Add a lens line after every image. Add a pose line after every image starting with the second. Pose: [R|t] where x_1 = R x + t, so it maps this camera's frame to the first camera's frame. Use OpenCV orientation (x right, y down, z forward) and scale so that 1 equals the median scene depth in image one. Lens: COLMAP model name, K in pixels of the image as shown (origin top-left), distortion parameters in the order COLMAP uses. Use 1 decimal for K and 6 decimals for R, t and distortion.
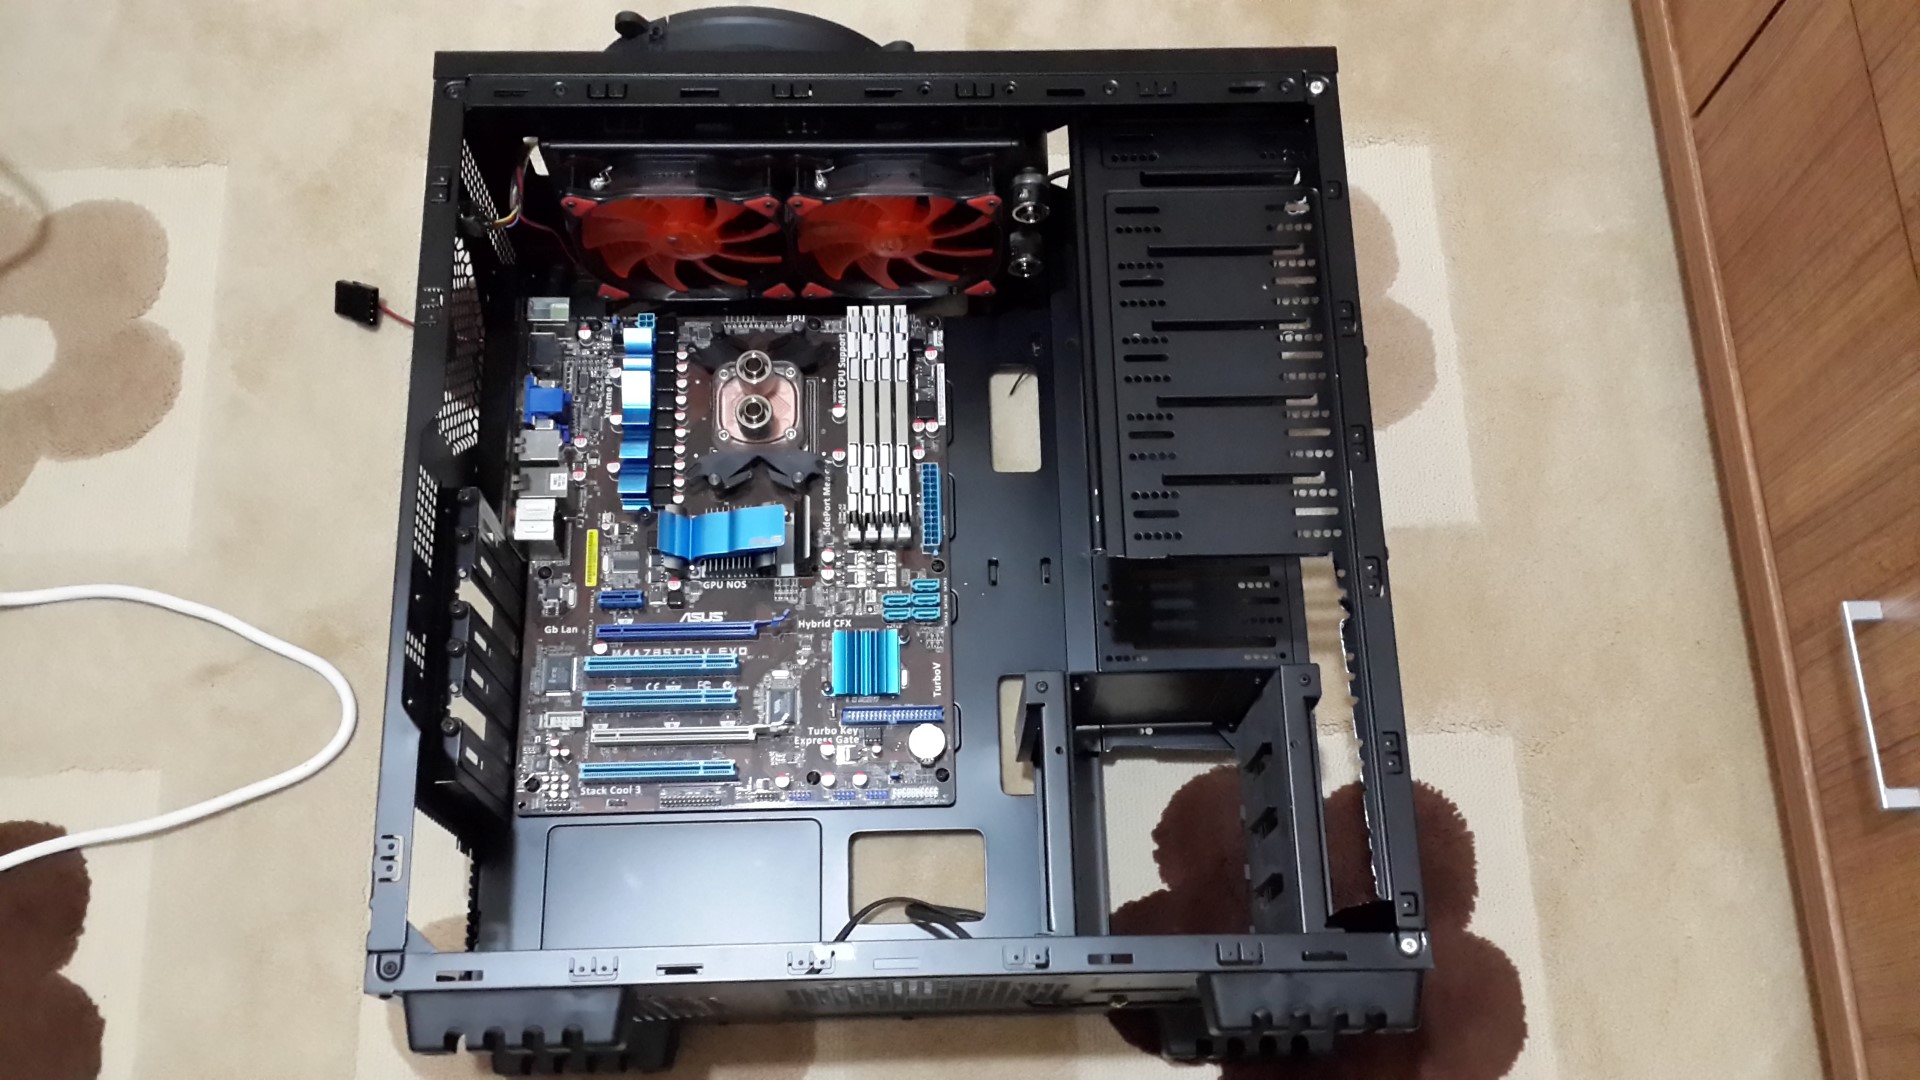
lens RADIAL K [[1829.4, 0, 978.1], [0, 1829.4, 534.1], [0, 0, 1]] dist [0.055008, 0.000000]
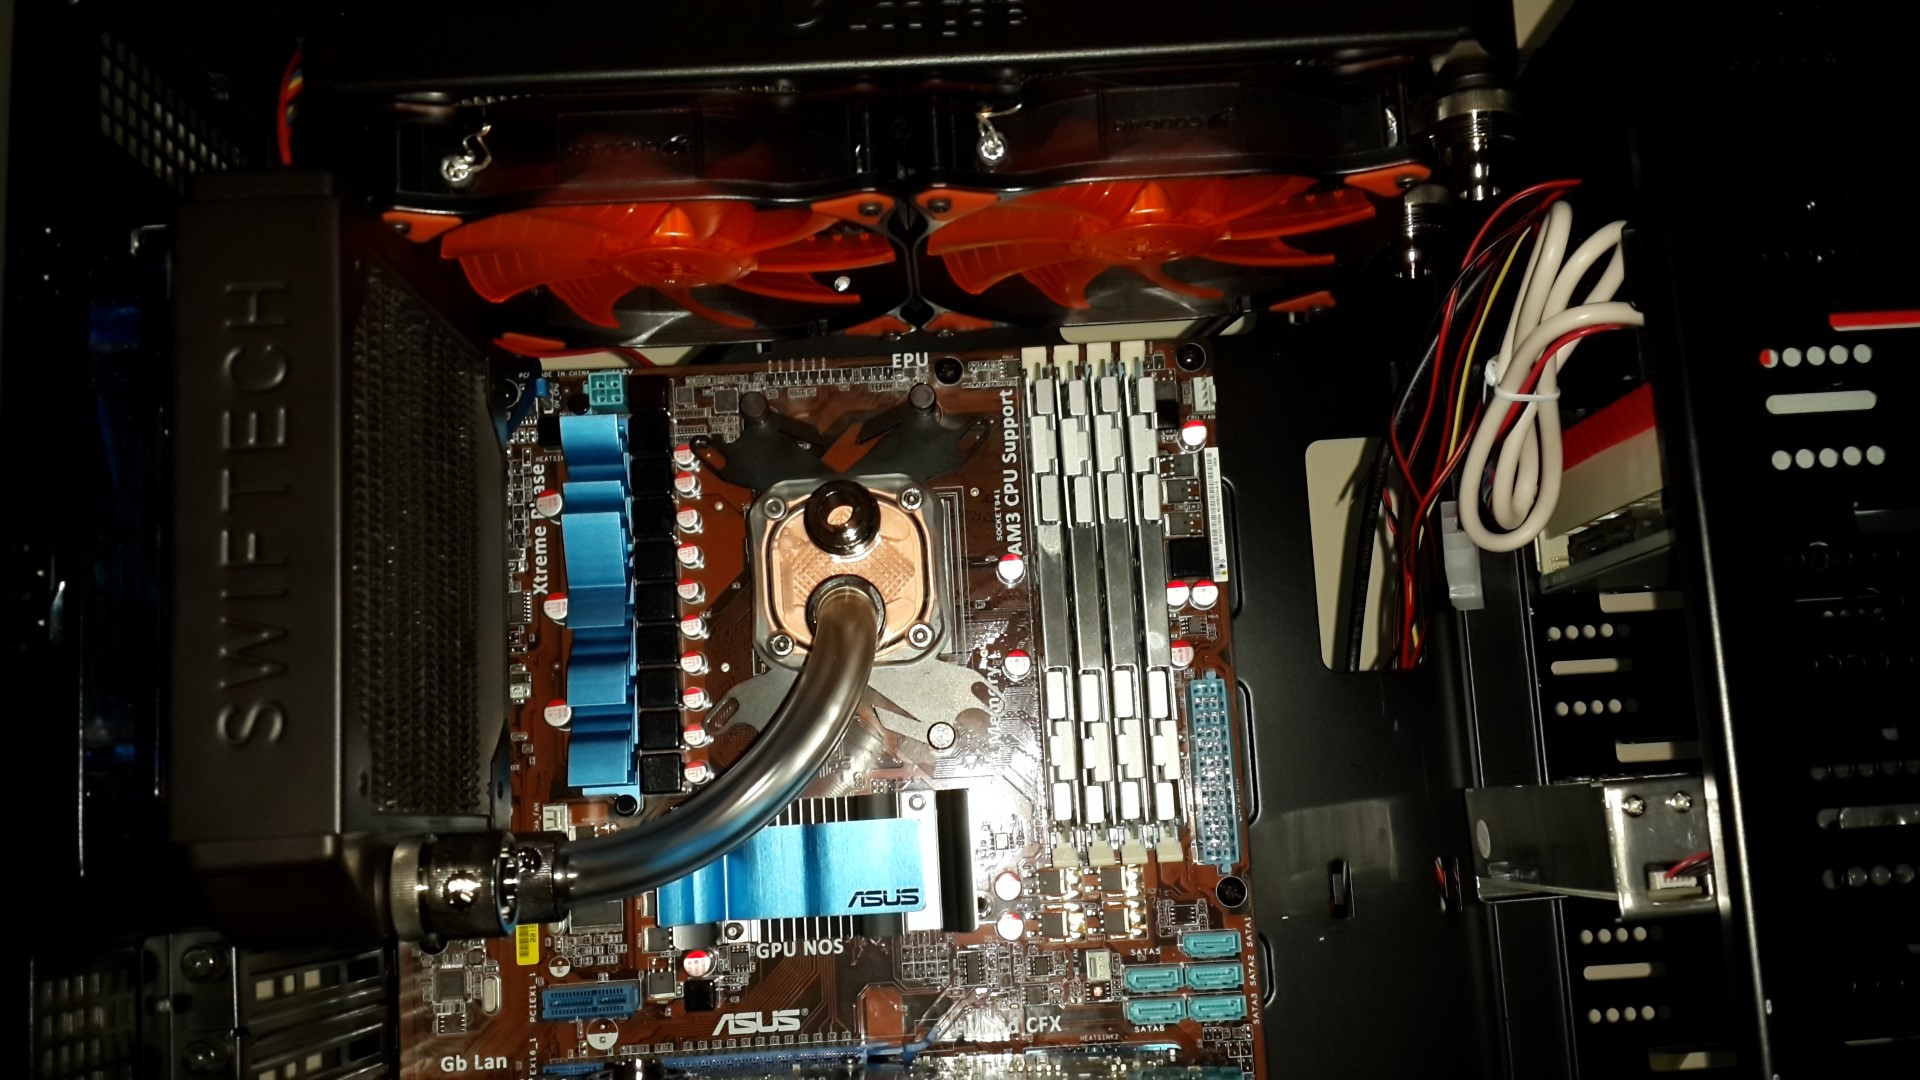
lens RADIAL K [[1829.4, 0, 970.9], [0, 1829.4, 536.0], [0, 0, 1]] dist [0.055008, 0.000000]
pose [[0.999435, -0.030161, -0.014850, -0.081396], [0.032453, 0.980862, 0.191982, -0.172953], [0.008776, -0.192355, 0.981286, 0.534950]]
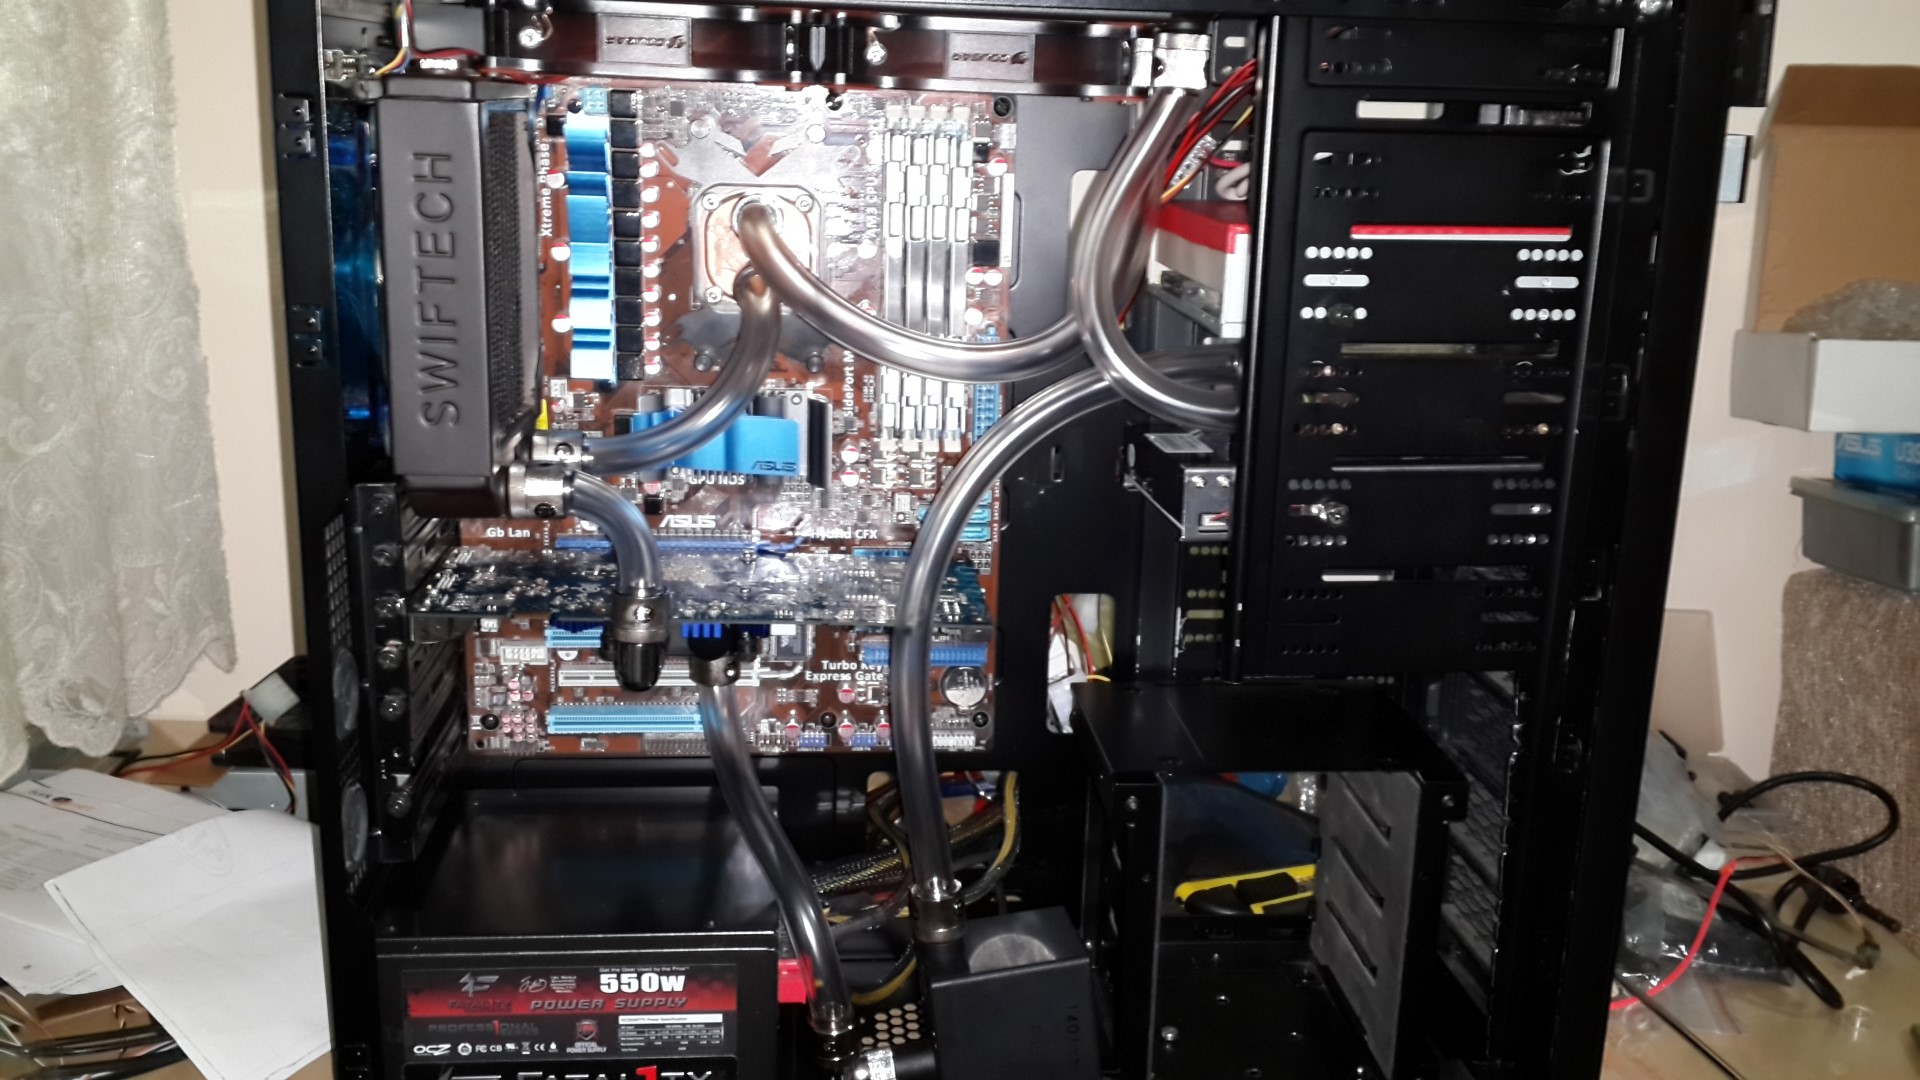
lens RADIAL K [[1829.4, 0, 972.7], [0, 1829.4, 548.5], [0, 0, 1]] dist [0.055008, 0.000000]
pose [[0.995755, 0.039872, 0.082956, -0.092638], [-0.079278, 0.829441, 0.552940, -0.386257], [-0.046760, -0.557170, 0.829081, 0.328687]]
